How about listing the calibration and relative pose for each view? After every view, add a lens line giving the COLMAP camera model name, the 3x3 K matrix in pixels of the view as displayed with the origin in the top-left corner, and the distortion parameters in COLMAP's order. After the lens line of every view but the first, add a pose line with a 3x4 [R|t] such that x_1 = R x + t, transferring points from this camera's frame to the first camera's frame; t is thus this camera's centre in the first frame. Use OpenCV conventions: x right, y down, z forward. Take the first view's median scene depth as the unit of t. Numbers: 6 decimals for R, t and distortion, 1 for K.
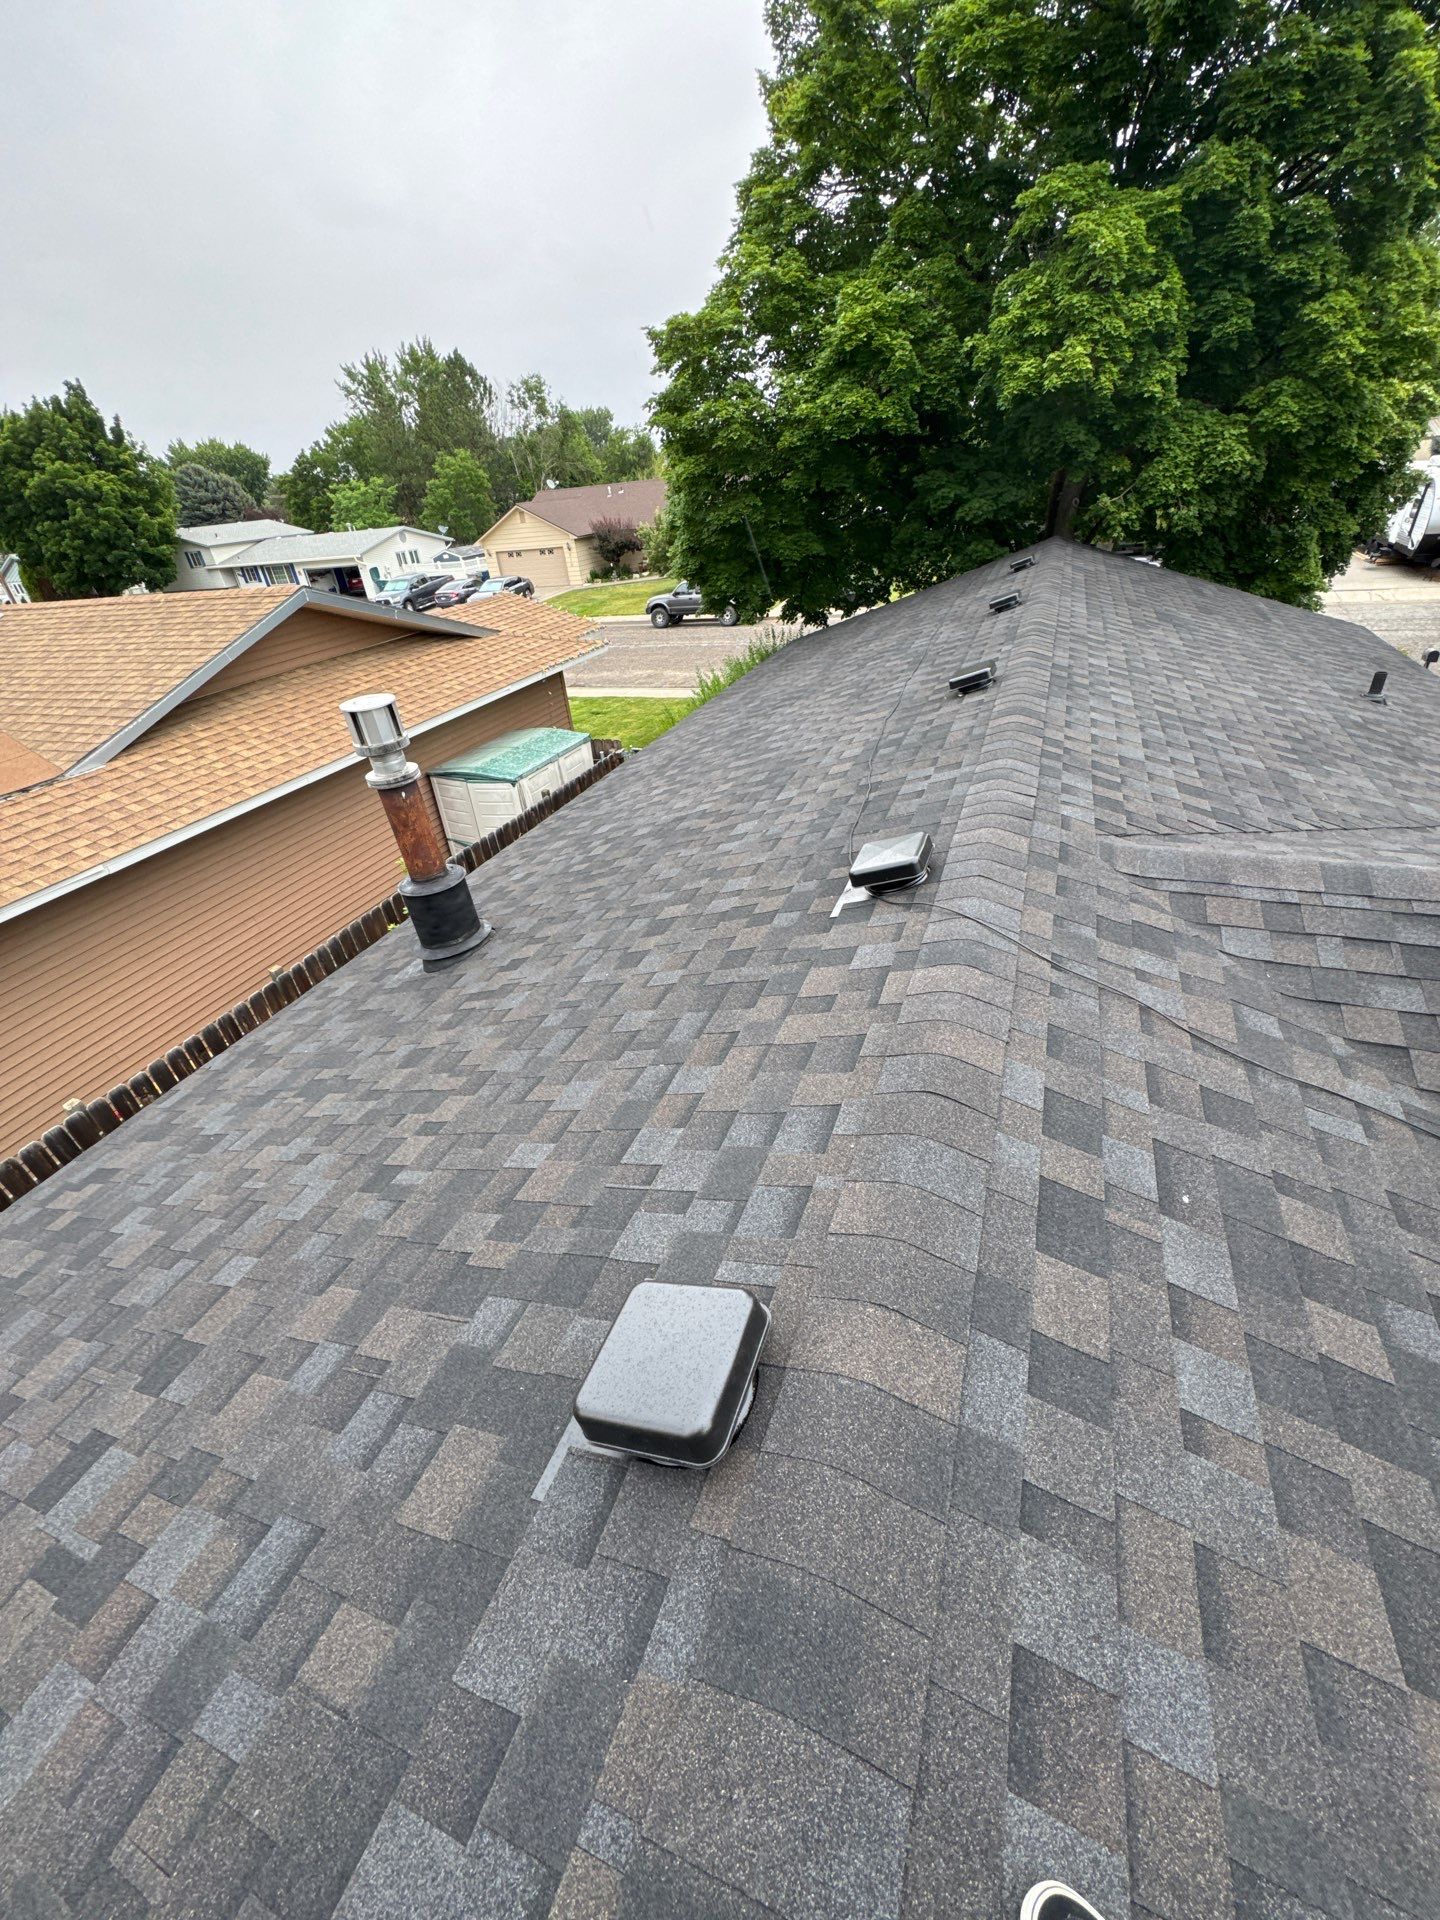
lens RADIAL K [[762.3, 0, 720.3], [0, 762.3, 963.9], [0, 0, 1]] dist [-0.000397, 0.000028]
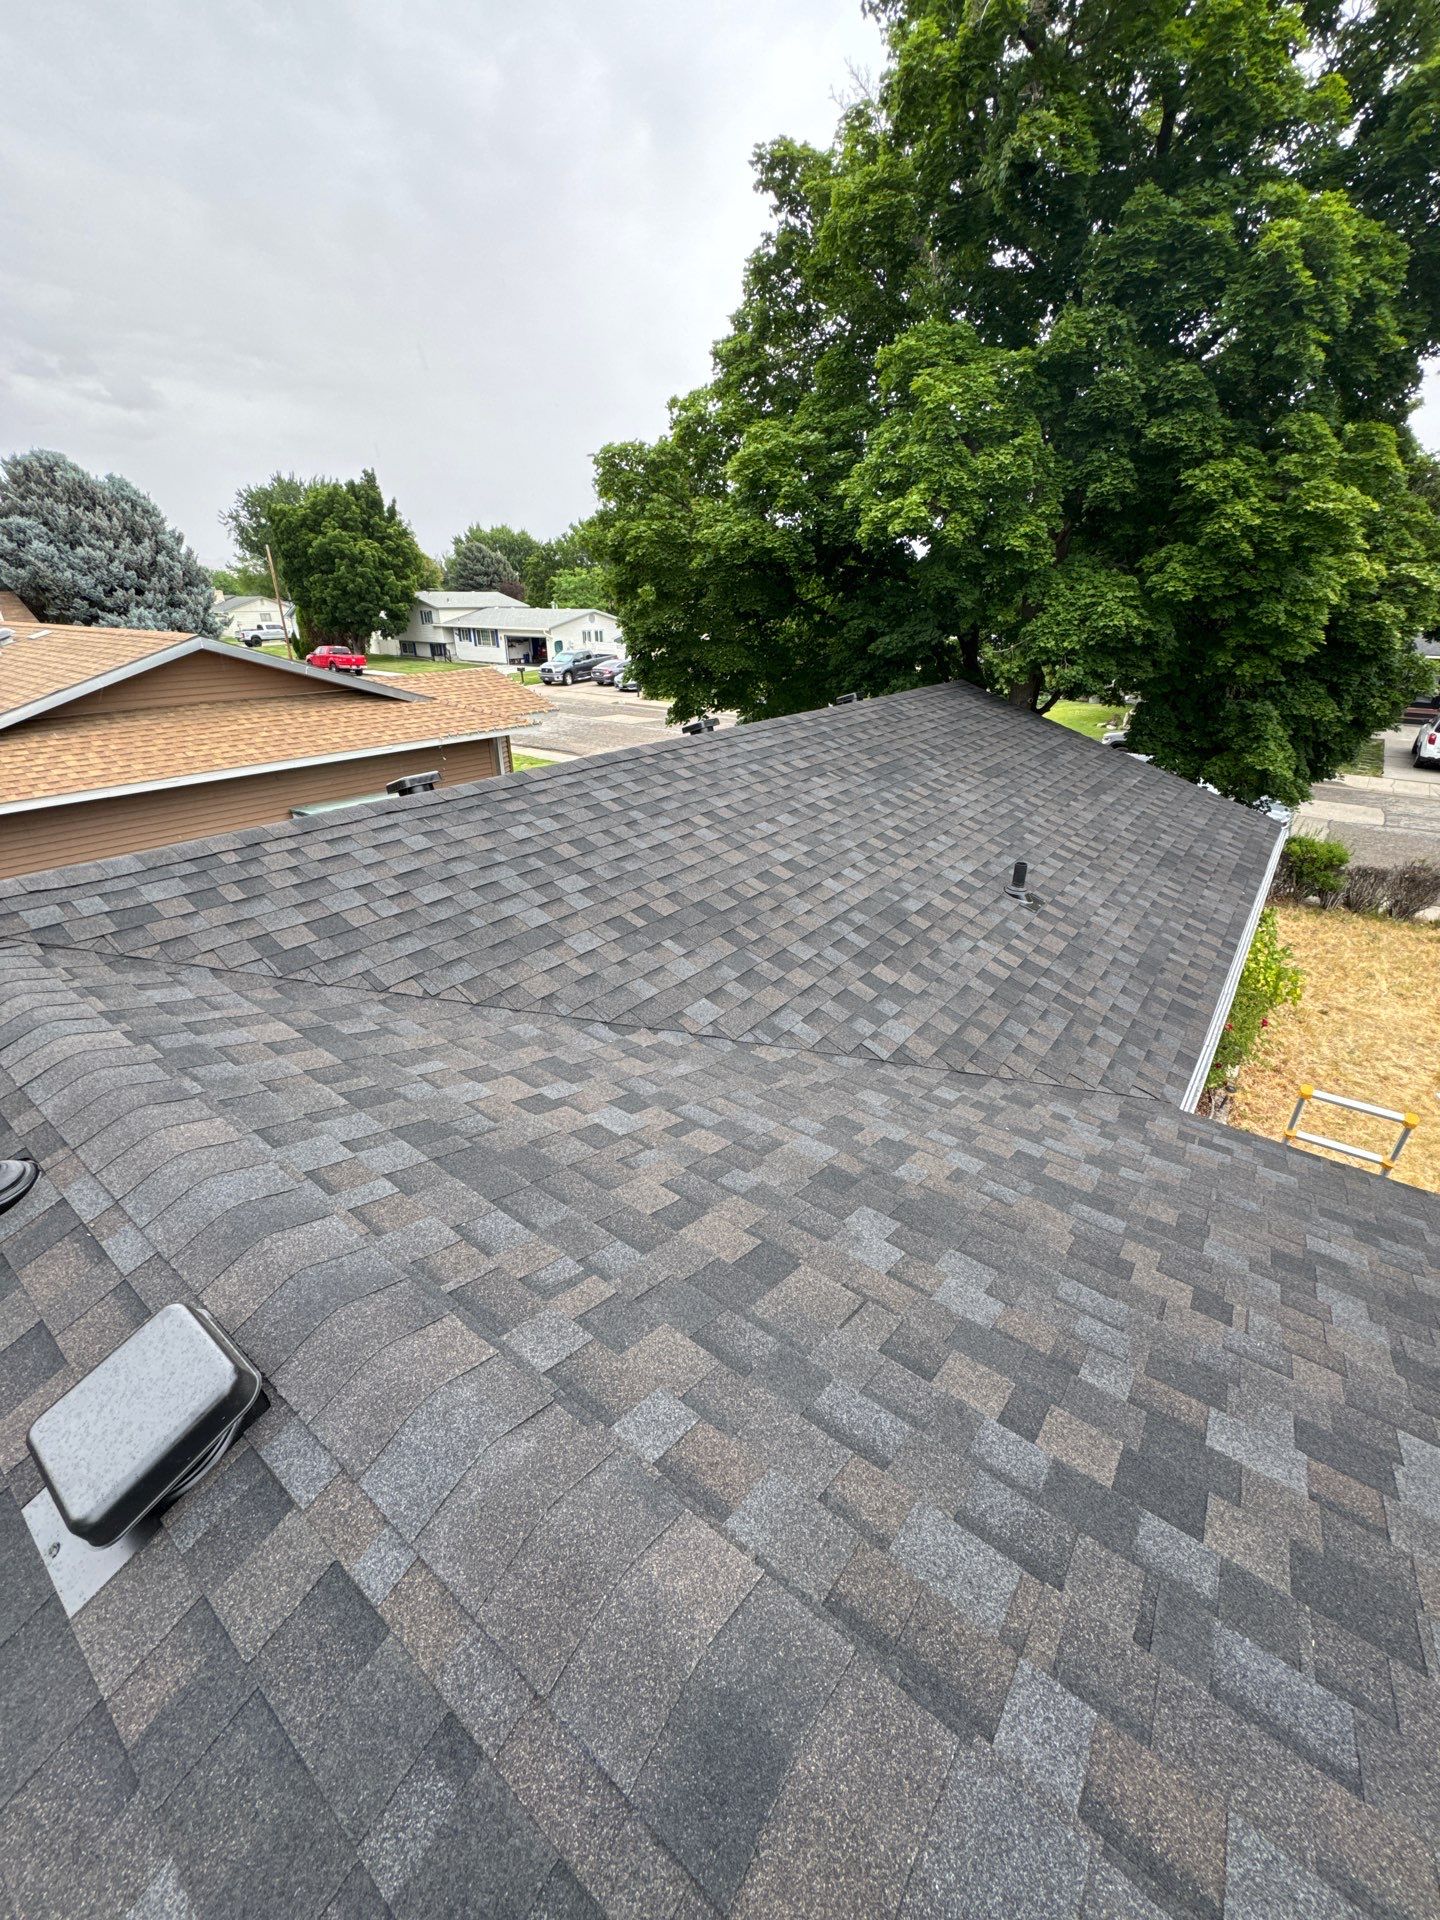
lens RADIAL K [[761.1, 0, 720.0], [0, 761.1, 960.0], [0, 0, 1]] dist [0.006805, -0.002153]
pose [[0.956925, 0.201258, -0.209259, 0.482572], [-0.223907, 0.970388, -0.090622, -0.079842], [0.184824, 0.133573, 0.973652, 0.076379]]
